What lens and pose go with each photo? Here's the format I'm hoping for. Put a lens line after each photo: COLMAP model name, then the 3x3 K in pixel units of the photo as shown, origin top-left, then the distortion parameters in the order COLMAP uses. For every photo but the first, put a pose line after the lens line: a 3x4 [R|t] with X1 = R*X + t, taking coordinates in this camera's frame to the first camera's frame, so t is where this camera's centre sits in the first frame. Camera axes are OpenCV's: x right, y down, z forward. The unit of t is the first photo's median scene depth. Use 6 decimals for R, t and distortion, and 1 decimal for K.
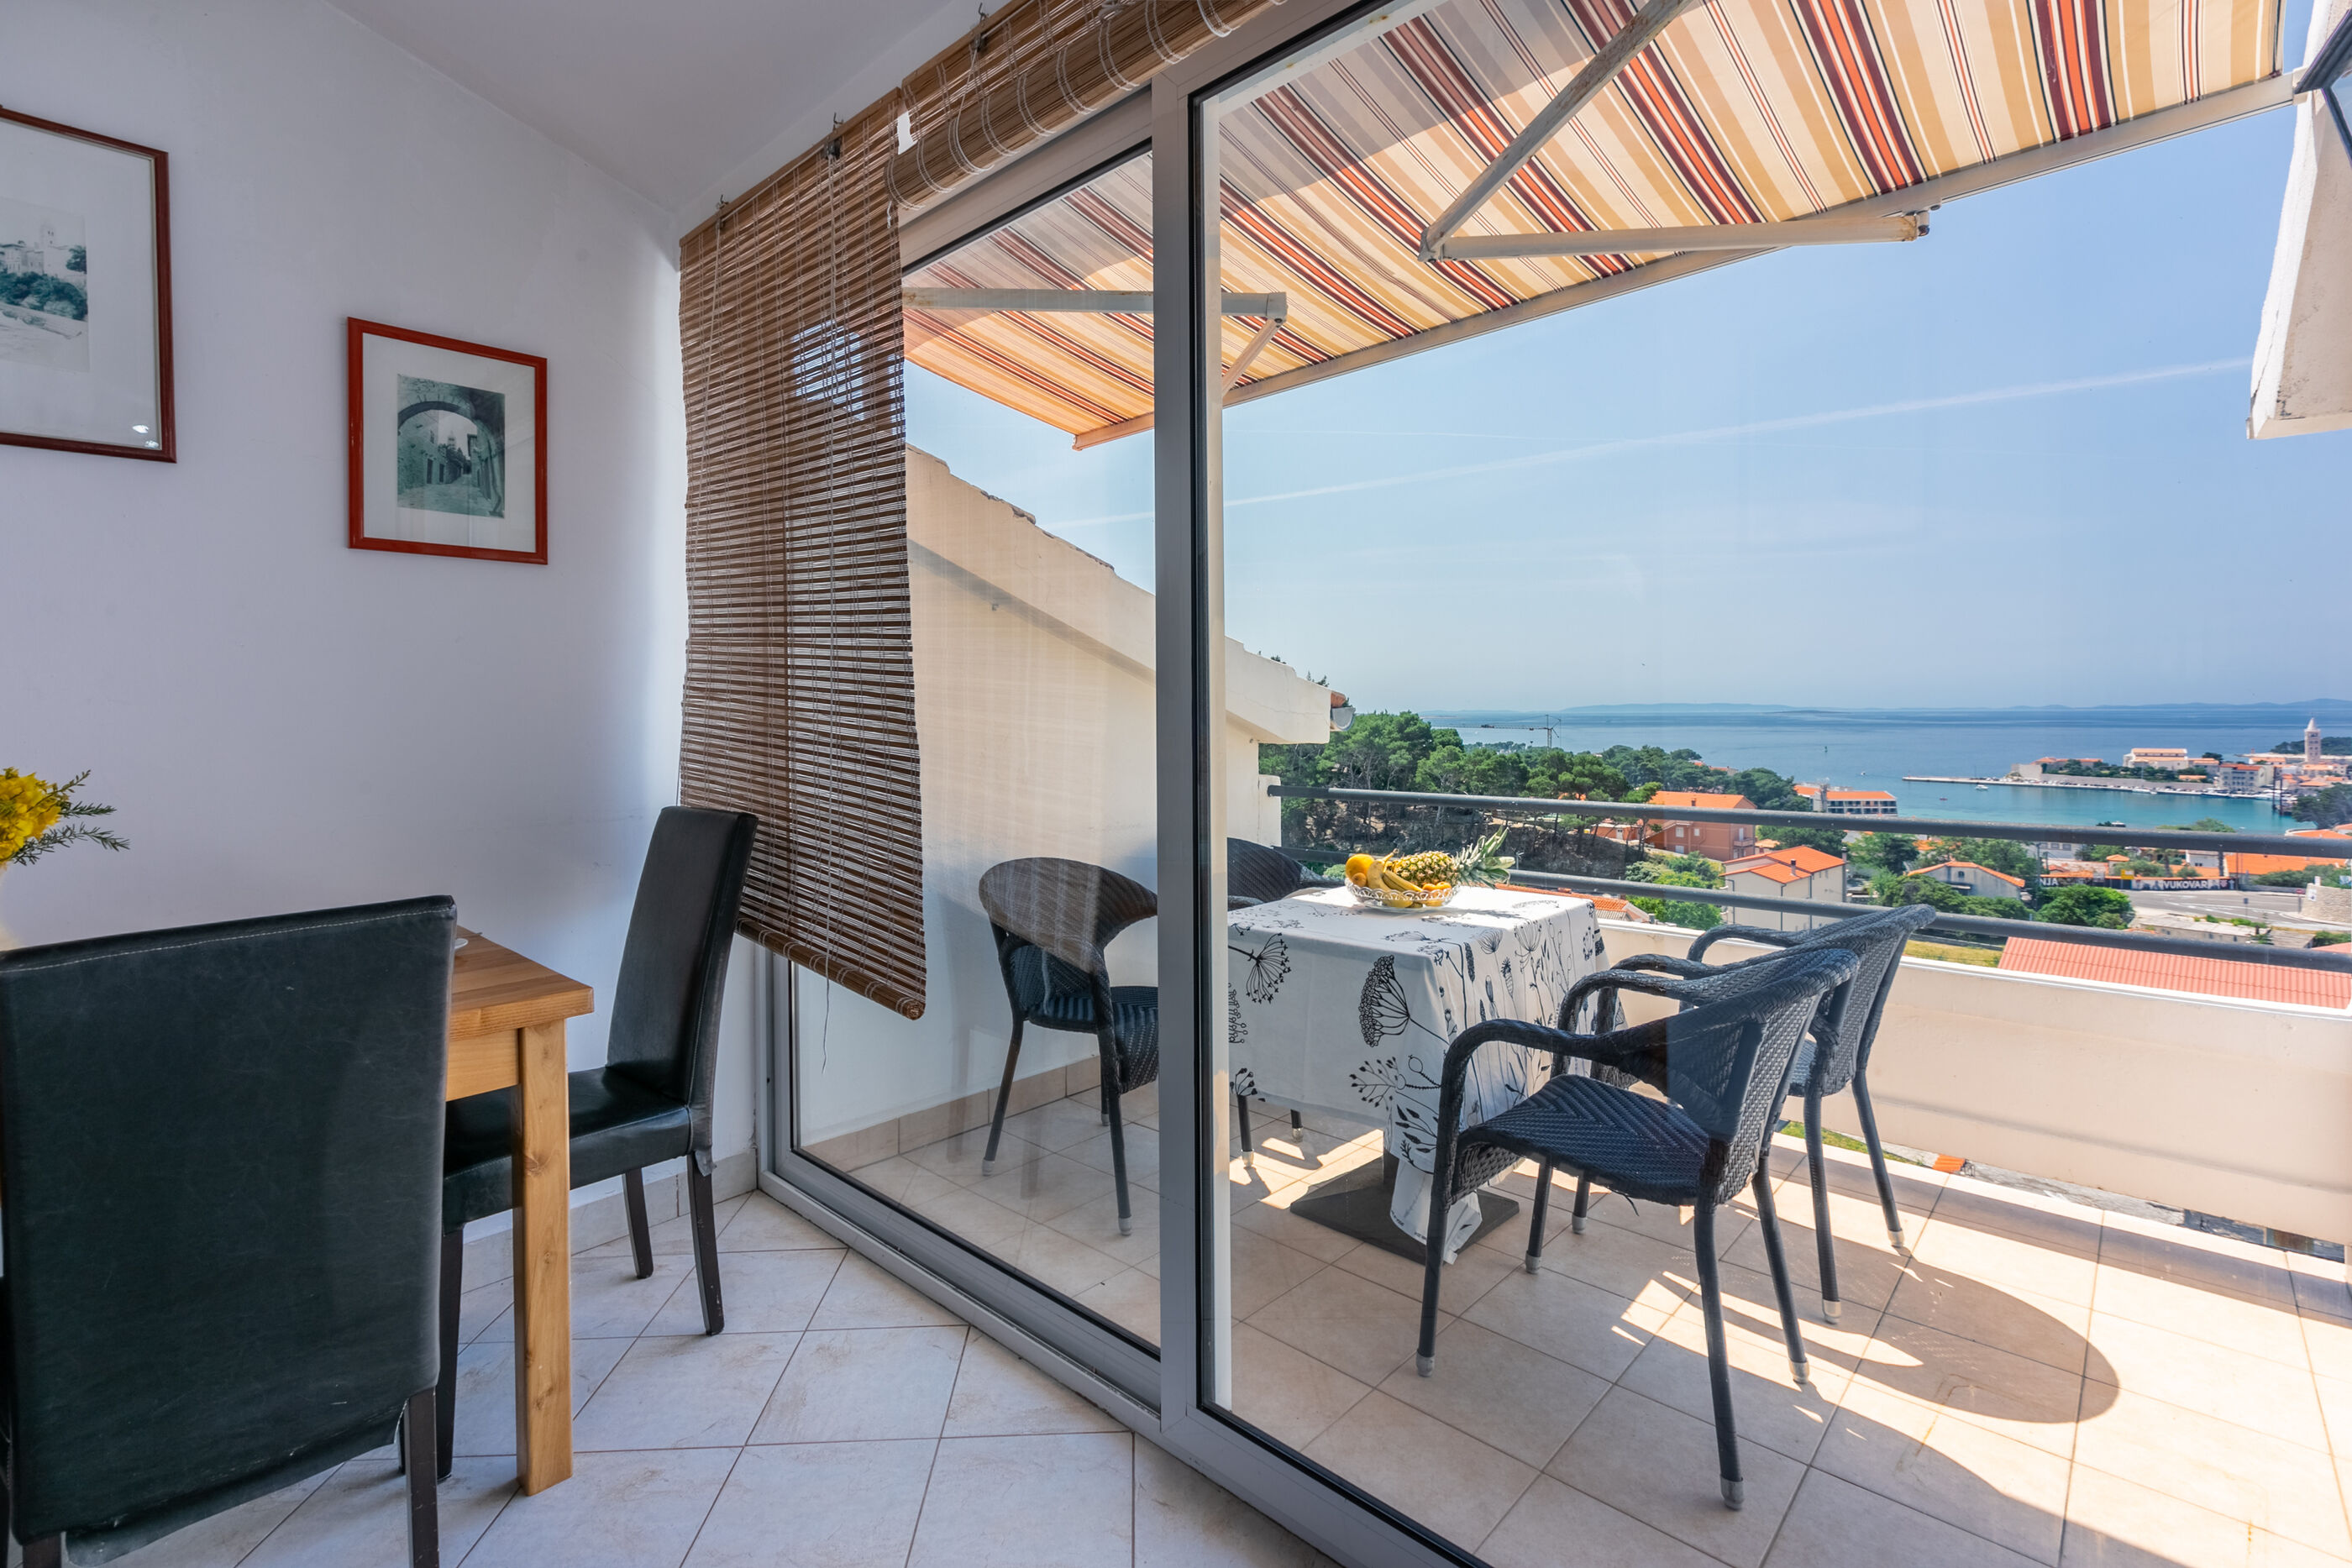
lens RADIAL K [[1081.6, 0, 1171.9], [0, 1081.6, 703.5], [0, 0, 1]] dist [0.002184, -0.004430]
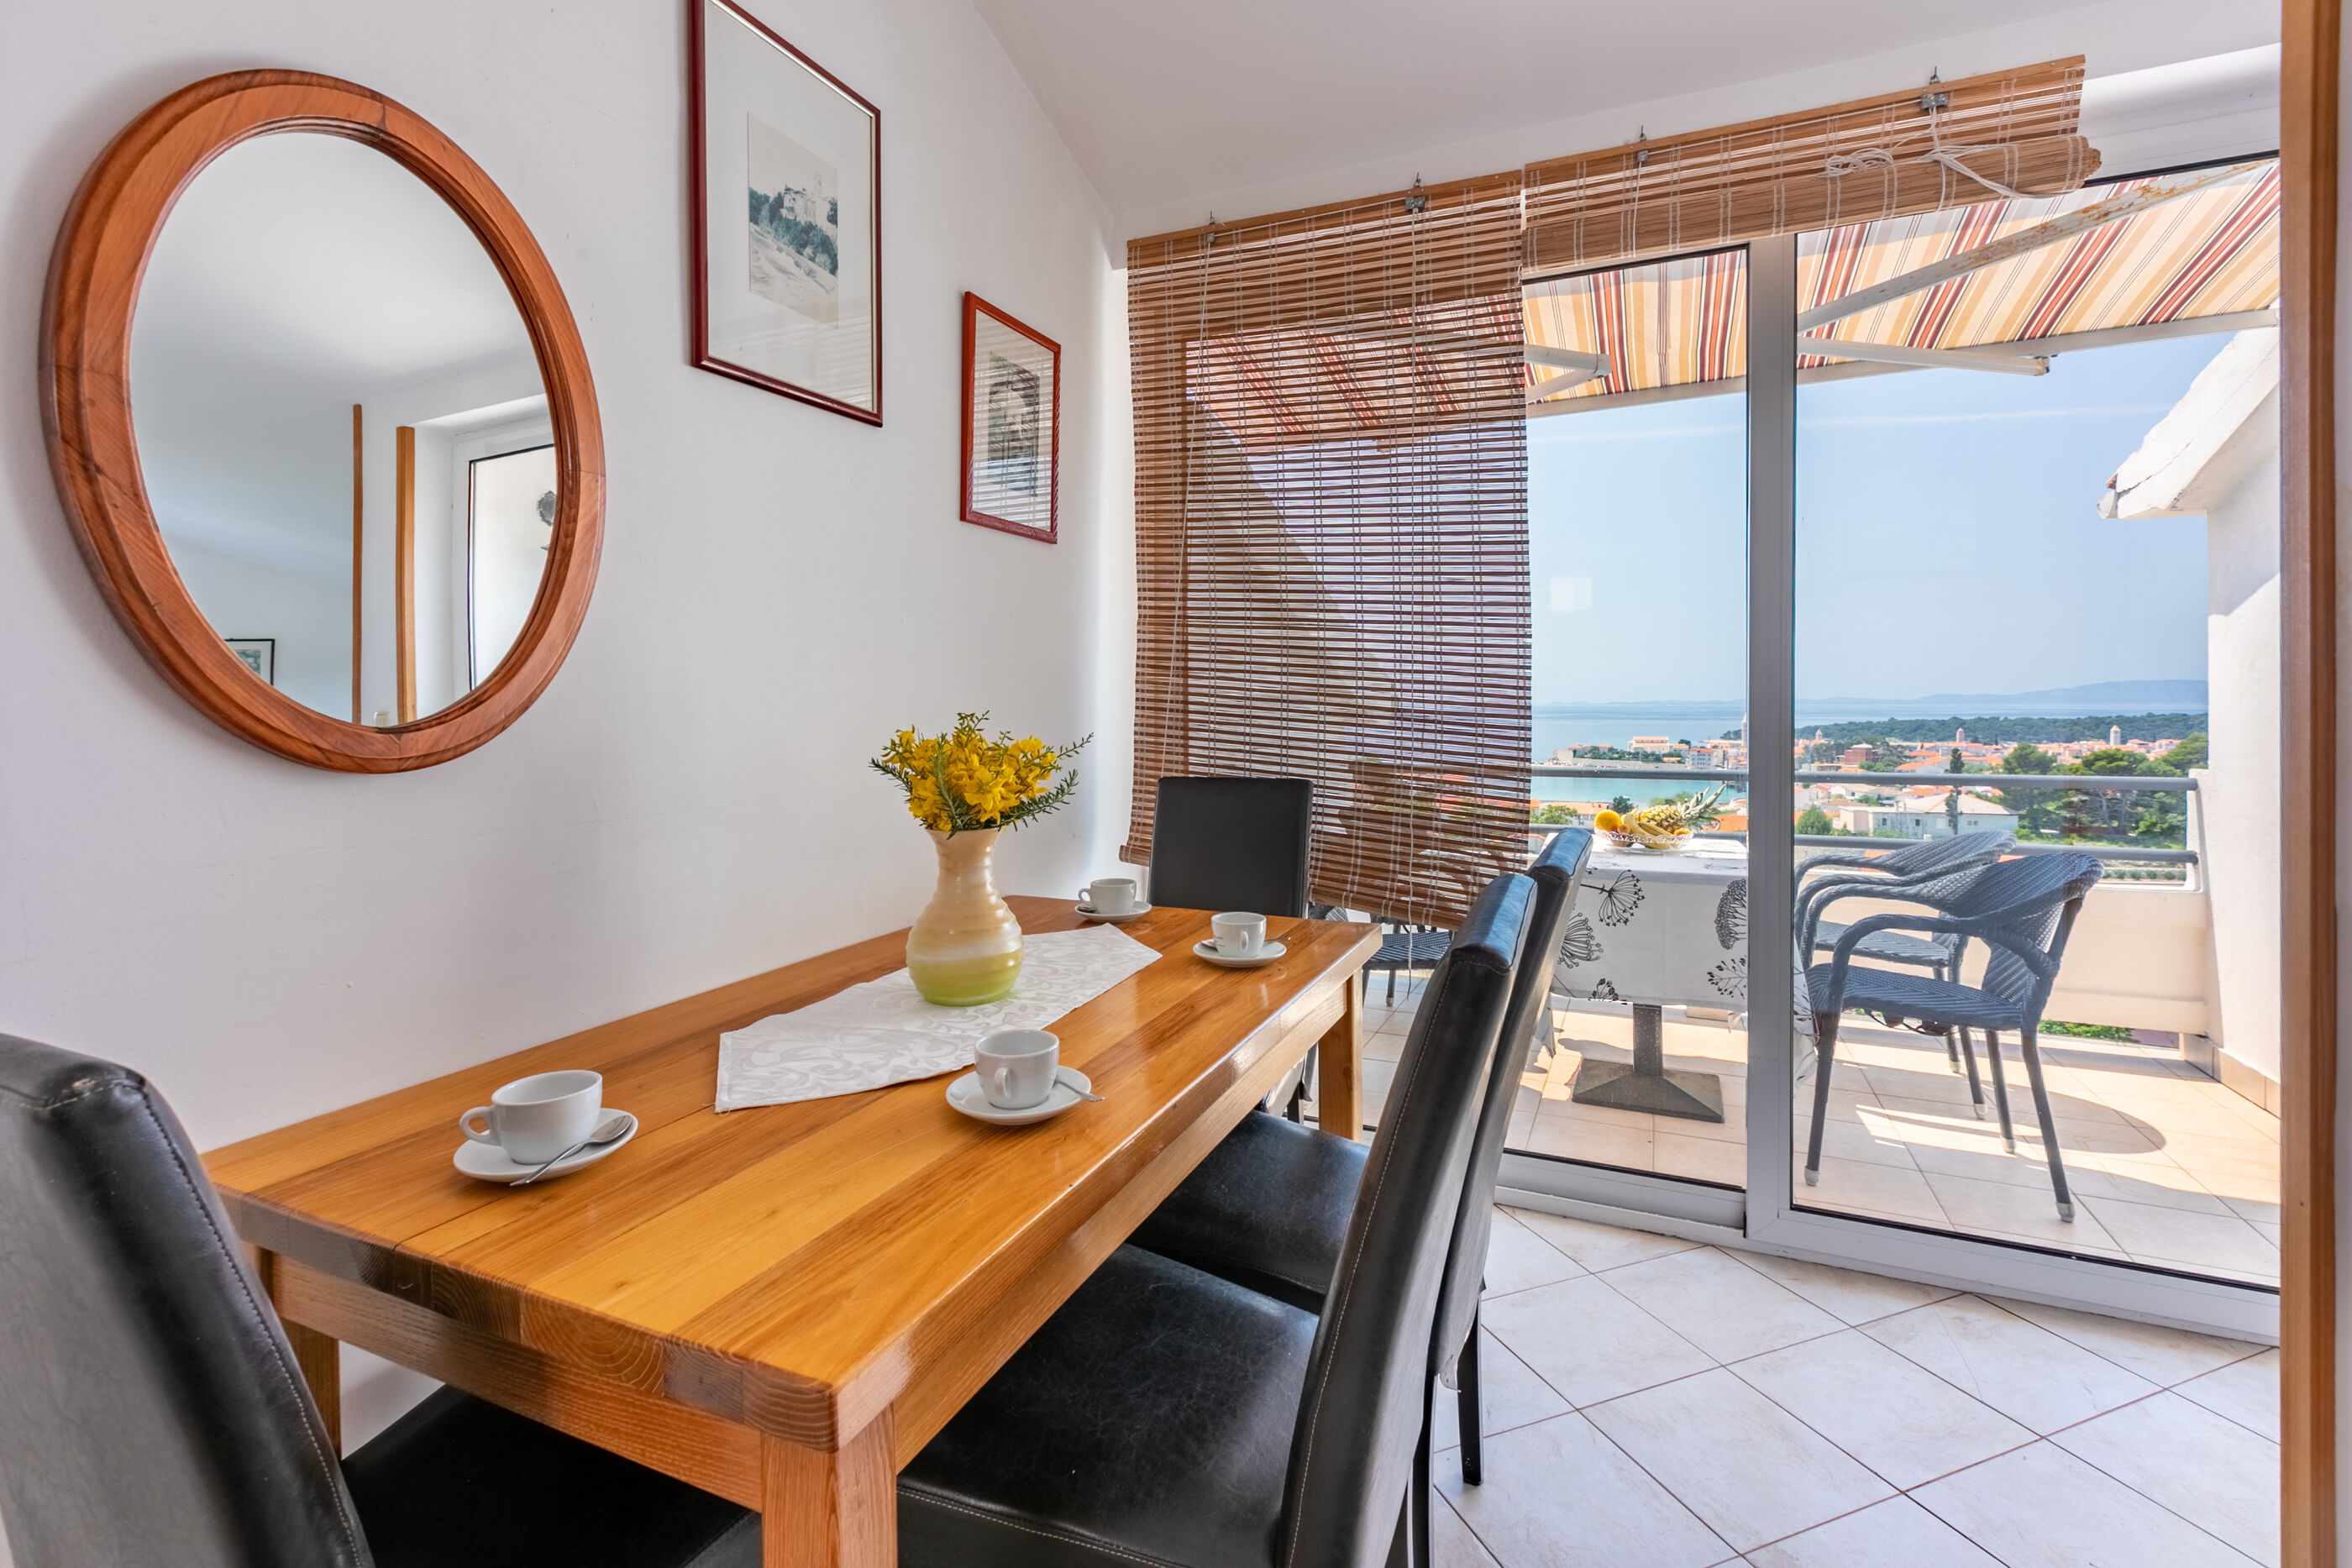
lens RADIAL K [[1081.6, 0, 1171.9], [0, 1081.6, 703.5], [0, 0, 1]] dist [0.002184, -0.004430]
pose [[0.947187, 0.003627, 0.320662, -0.892191], [-0.005748, 0.999967, 0.005669, 0.018090], [-0.320631, -0.007212, 0.947177, -0.015729]]
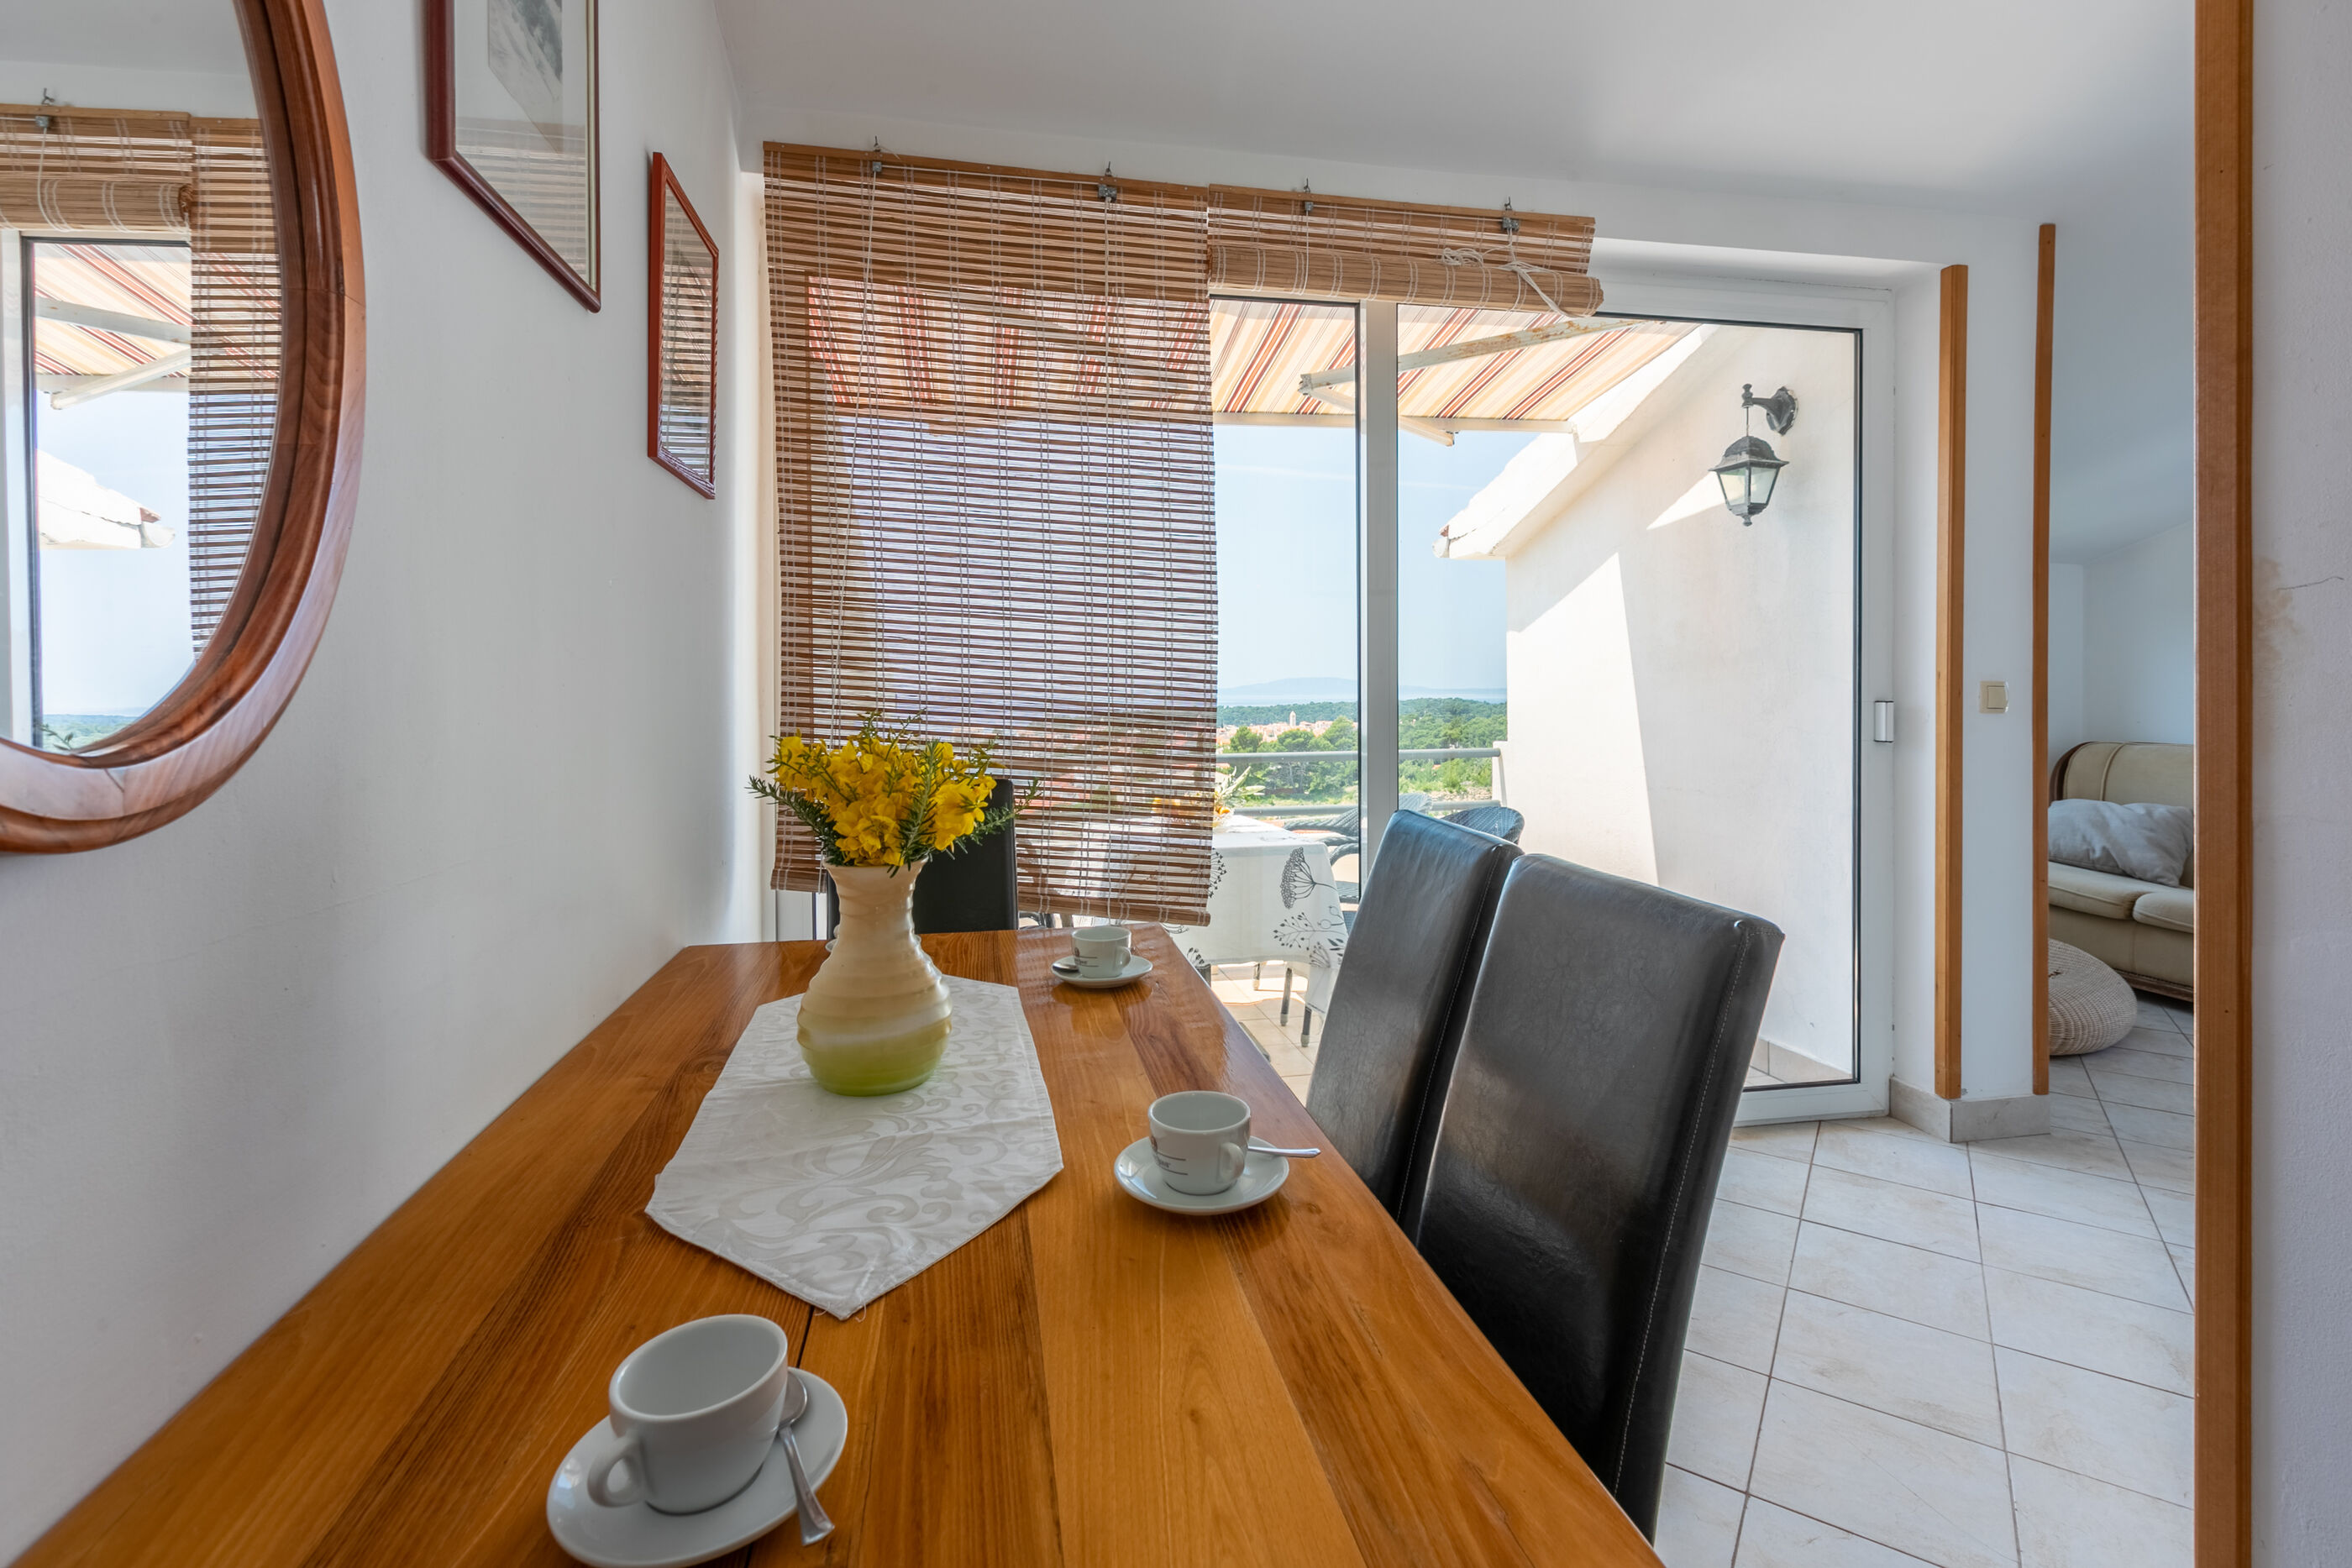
lens RADIAL K [[1074.3, 0, 1186.9], [0, 1074.3, 696.2], [0, 0, 1]] dist [-0.001336, 0.000041]
pose [[0.585439, 0.000905, 0.810716, -1.140778], [-0.004565, 0.999987, 0.002181, 0.019551], [-0.810704, -0.004978, 0.585435, 0.254055]]
